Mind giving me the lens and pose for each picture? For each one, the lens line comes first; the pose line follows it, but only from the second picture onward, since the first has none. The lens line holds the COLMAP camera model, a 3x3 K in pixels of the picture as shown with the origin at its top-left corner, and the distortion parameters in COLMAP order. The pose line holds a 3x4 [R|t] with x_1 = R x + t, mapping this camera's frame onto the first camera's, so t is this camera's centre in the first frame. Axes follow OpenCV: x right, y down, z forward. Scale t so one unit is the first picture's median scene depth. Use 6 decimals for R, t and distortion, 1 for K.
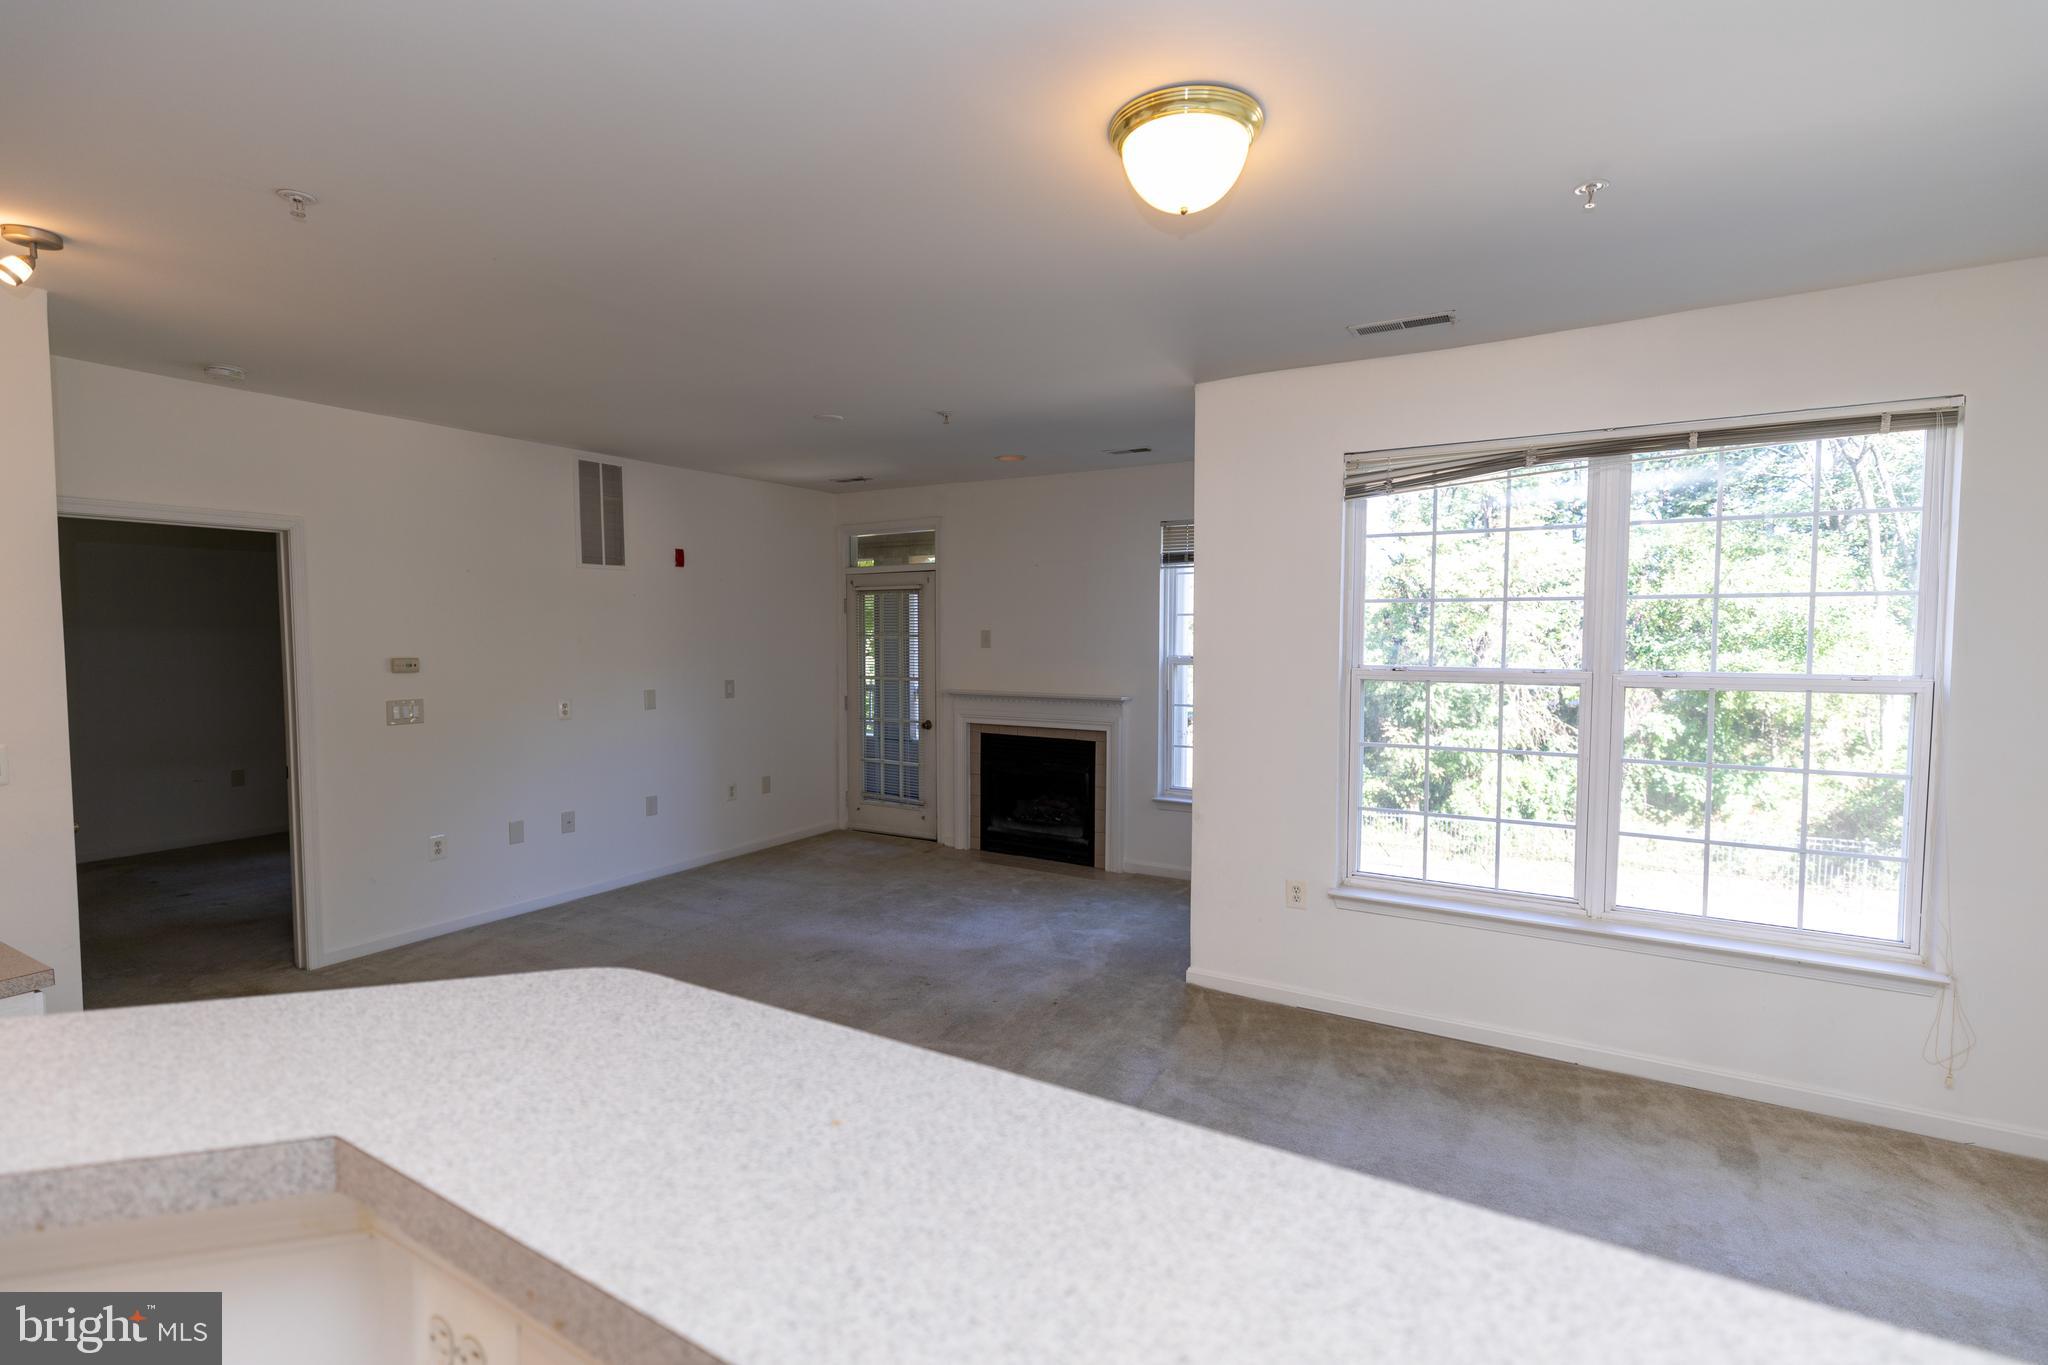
lens RADIAL K [[943.4, 0, 1019.3], [0, 943.4, 681.3], [0, 0, 1]] dist [-0.001796, -0.000683]
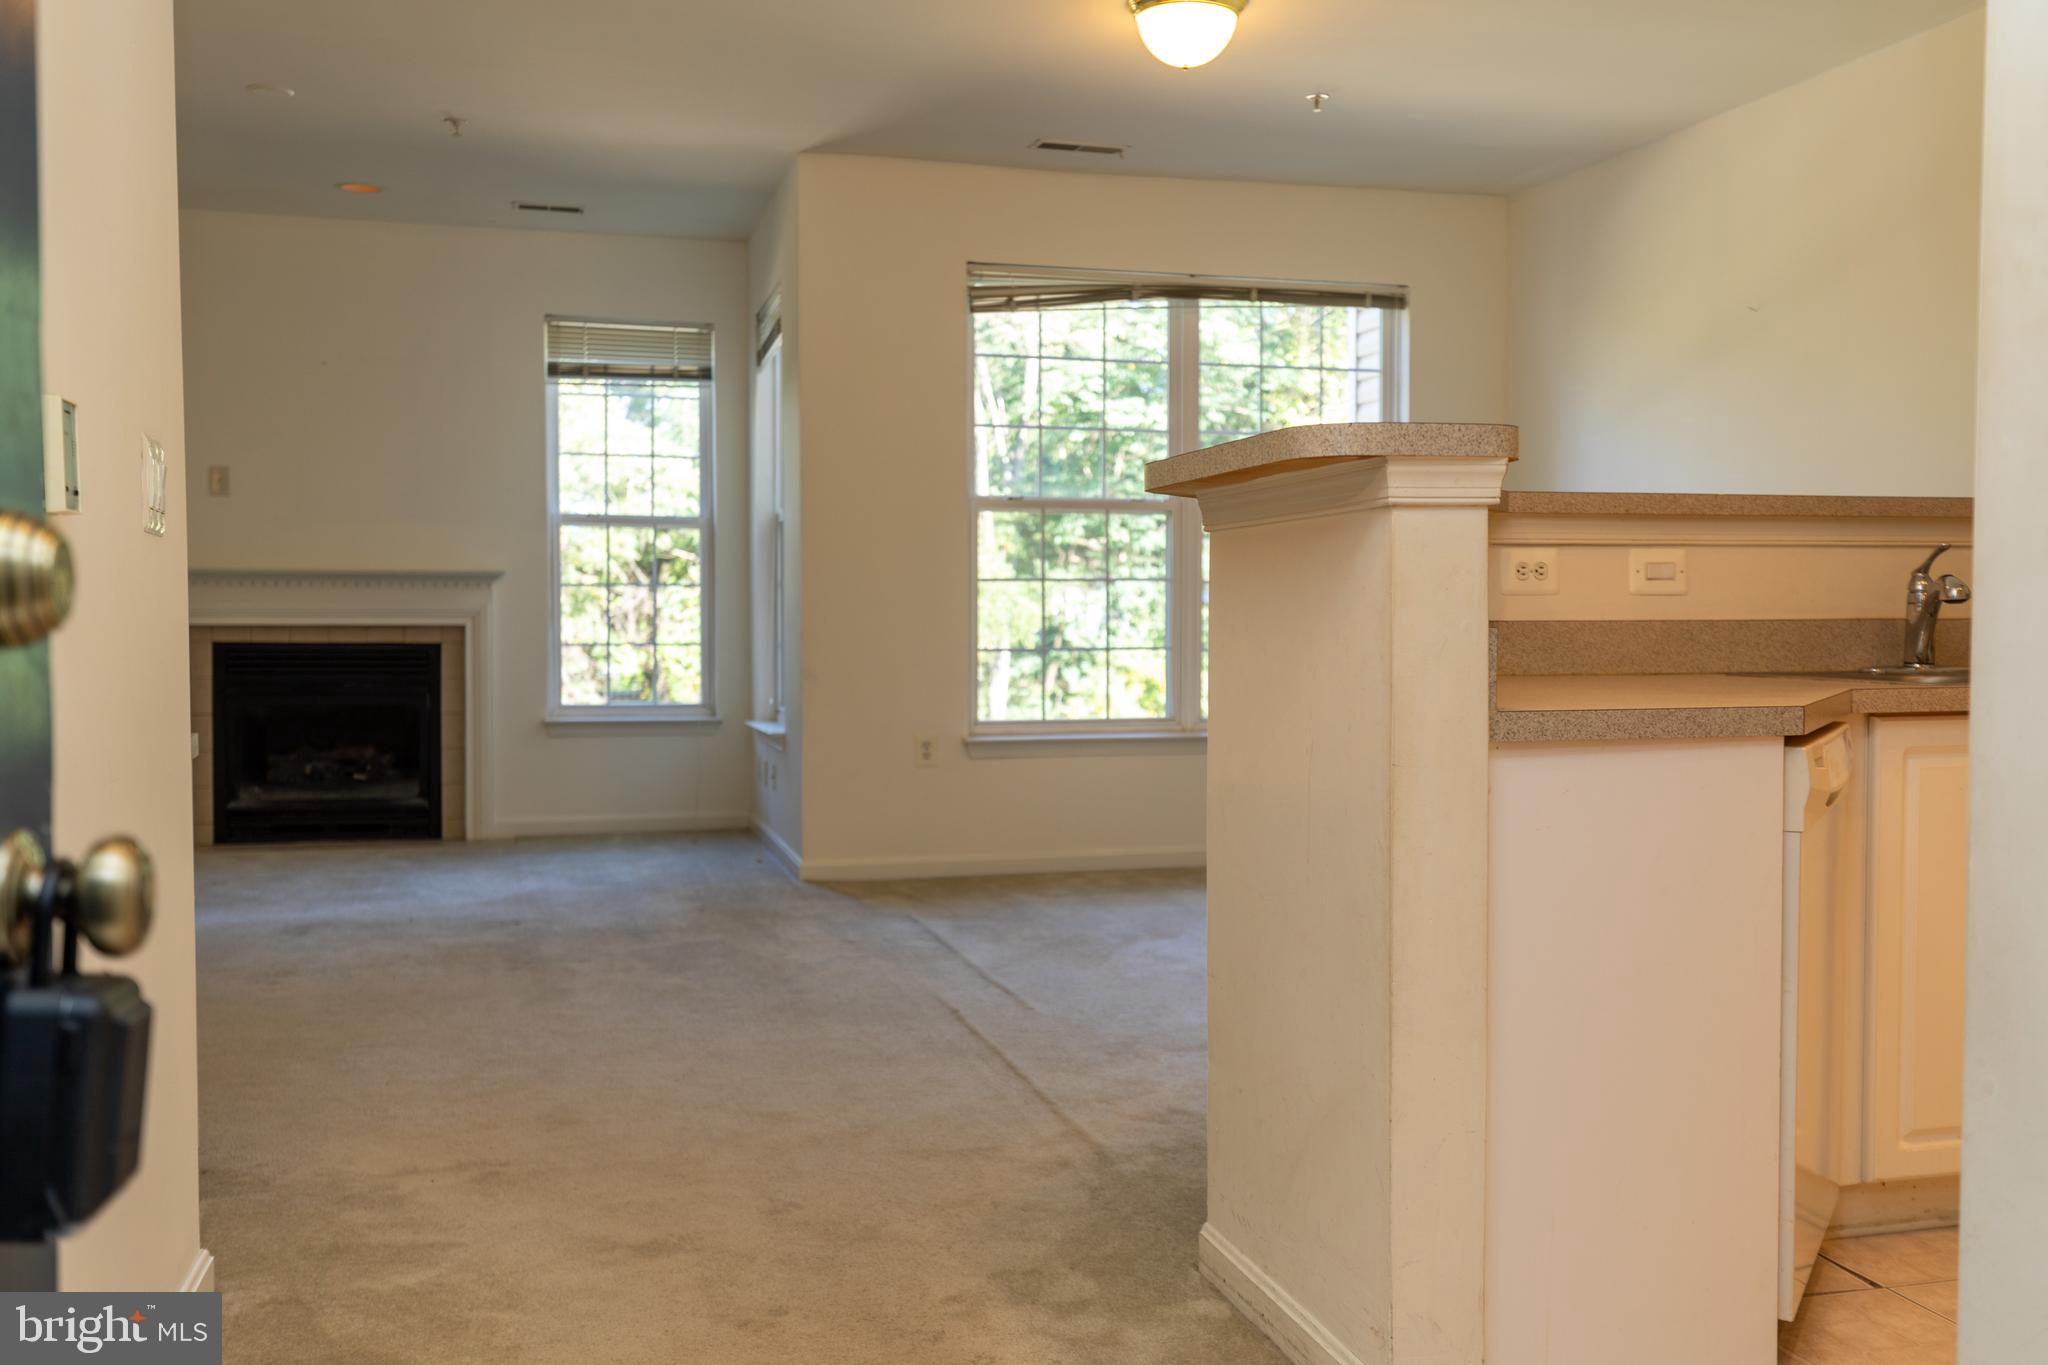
lens RADIAL K [[1947.6, 0, 1027.9], [0, 1947.6, 683.3], [0, 0, 1]] dist [0.003832, 0.000000]
pose [[0.676934, -0.024178, 0.735646, -0.859251], [0.036392, 0.999337, -0.000642, 0.145618], [-0.735143, 0.027206, 0.677366, -0.271645]]
